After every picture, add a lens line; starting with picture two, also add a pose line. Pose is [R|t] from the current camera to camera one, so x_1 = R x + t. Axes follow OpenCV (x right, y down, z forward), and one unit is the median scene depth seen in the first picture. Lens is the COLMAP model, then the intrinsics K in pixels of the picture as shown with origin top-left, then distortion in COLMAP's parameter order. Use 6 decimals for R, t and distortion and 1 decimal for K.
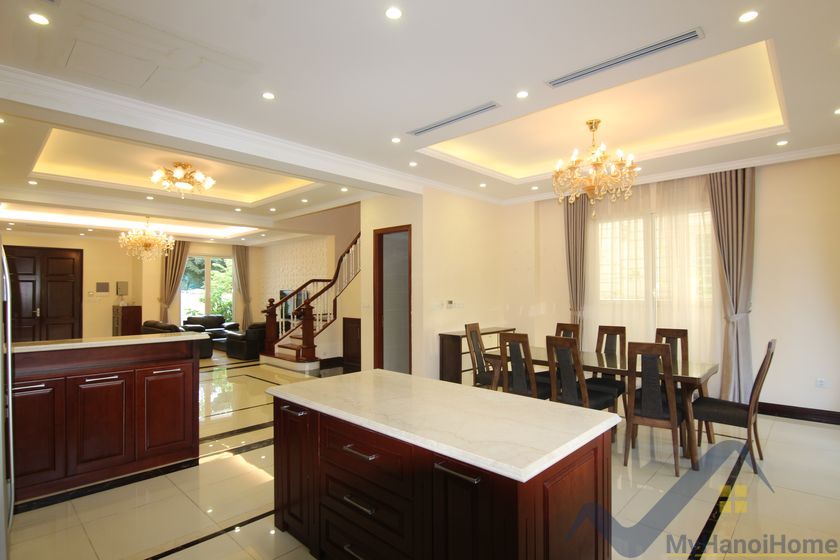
lens RADIAL K [[428.2, 0, 418.7], [0, 428.2, 281.3], [0, 0, 1]] dist [-0.017306, -0.000886]
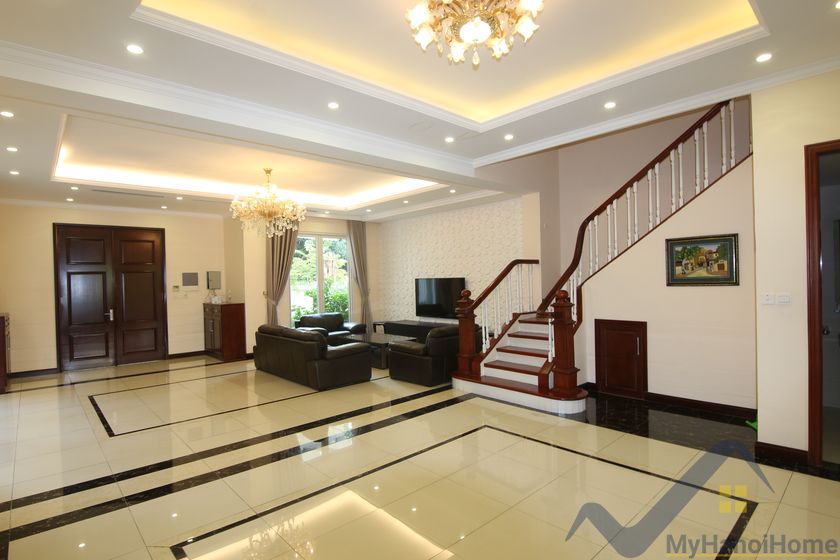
lens RADIAL K [[428.2, 0, 419.9], [0, 428.2, 282.9], [0, 0, 1]] dist [-0.017306, -0.000886]
pose [[0.997404, -0.019088, -0.069430, -0.294144], [0.021343, 0.999264, 0.031871, 0.005550], [0.068770, -0.033270, 0.997078, 0.282568]]
